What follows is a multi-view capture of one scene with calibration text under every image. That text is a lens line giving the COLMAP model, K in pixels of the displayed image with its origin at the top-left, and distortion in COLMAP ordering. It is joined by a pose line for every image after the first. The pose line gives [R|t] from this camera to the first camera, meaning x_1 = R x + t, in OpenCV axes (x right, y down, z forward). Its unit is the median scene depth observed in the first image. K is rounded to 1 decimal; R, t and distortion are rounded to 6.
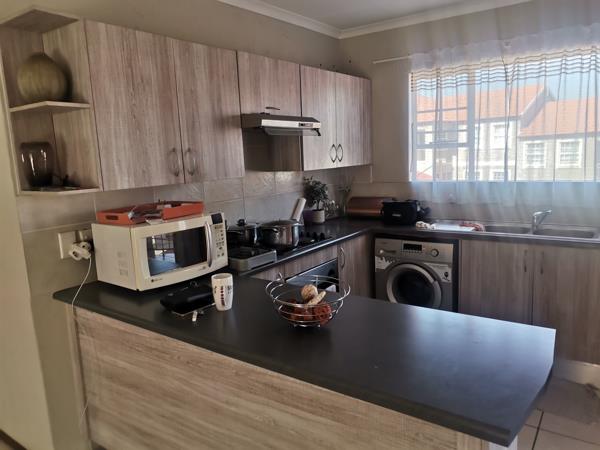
lens RADIAL K [[445.3, 0, 300.0], [0, 445.3, 225.0], [0, 0, 1]] dist [-0.007336, 0.001252]
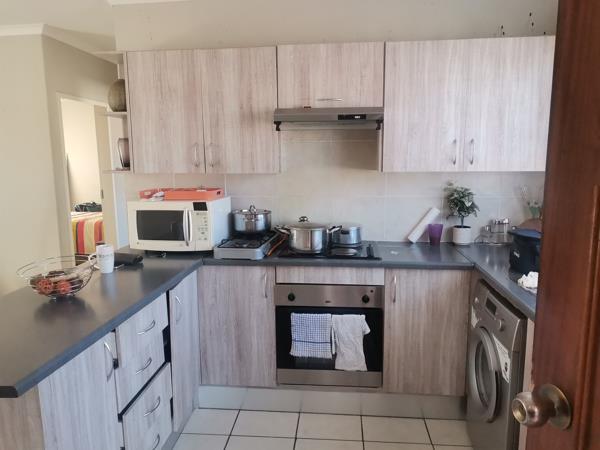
lens RADIAL K [[445.3, 0, 300.0], [0, 445.3, 225.0], [0, 0, 1]] dist [-0.007336, 0.001252]
pose [[0.499402, 0.168637, -0.849799, 0.992362], [-0.152298, 0.982687, 0.105506, -0.137088], [0.852879, 0.076733, 0.516439, 0.697854]]
